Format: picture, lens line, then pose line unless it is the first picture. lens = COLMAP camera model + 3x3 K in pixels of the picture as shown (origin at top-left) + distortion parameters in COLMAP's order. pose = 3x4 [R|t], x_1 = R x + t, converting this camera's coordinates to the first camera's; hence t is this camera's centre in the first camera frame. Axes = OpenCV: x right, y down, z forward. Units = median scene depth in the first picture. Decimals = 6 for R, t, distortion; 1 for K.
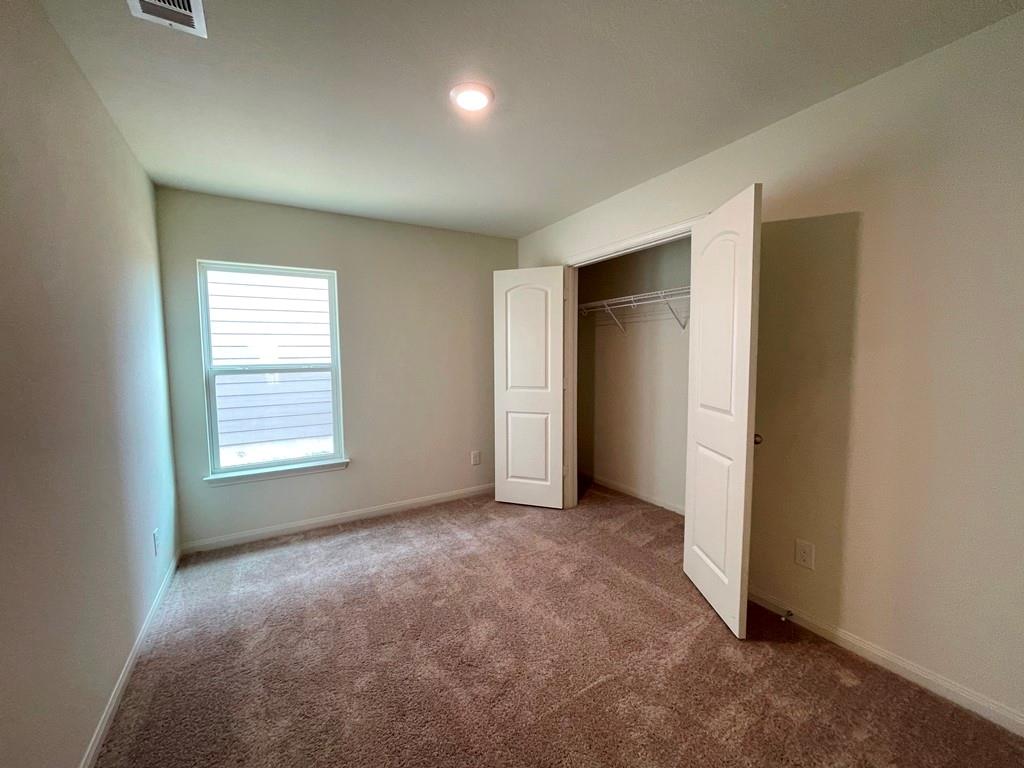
lens RADIAL K [[413.4, 0, 512.0], [0, 413.4, 384.0], [0, 0, 1]] dist [-0.004212, -0.000263]
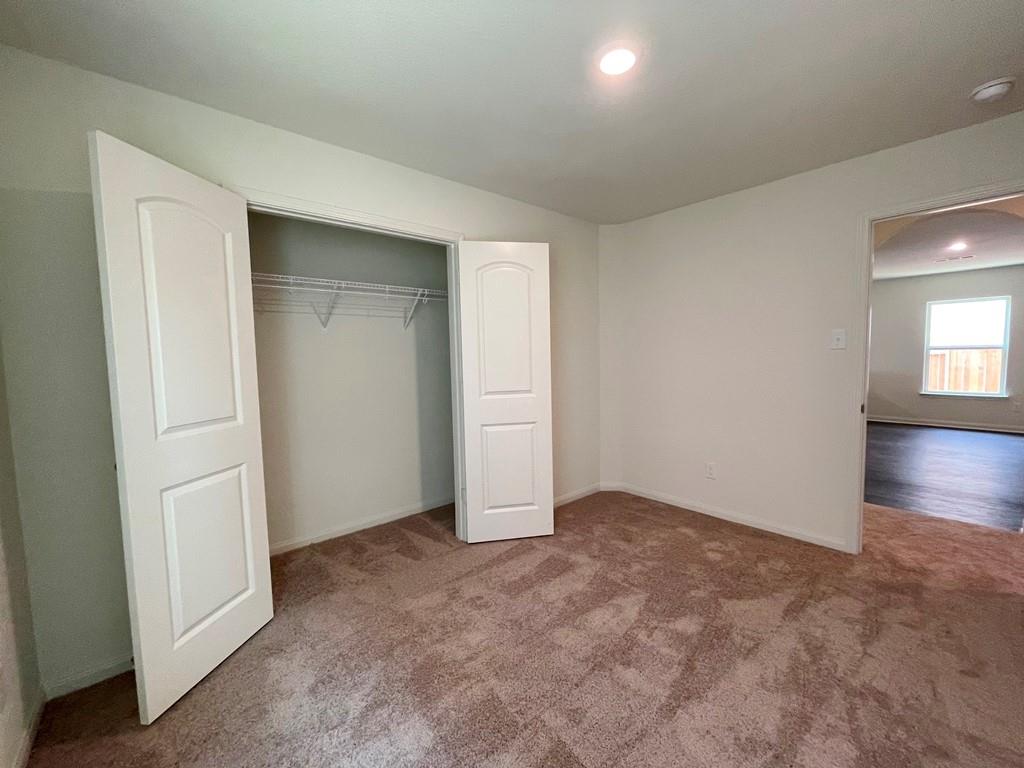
lens RADIAL K [[413.4, 0, 512.0], [0, 413.4, 384.0], [0, 0, 1]] dist [-0.004212, -0.000263]
pose [[-0.184972, -0.055701, 0.981164, -0.510274], [0.089504, 0.993288, 0.073263, -0.040535], [-0.978659, 0.101370, -0.178745, 0.761075]]
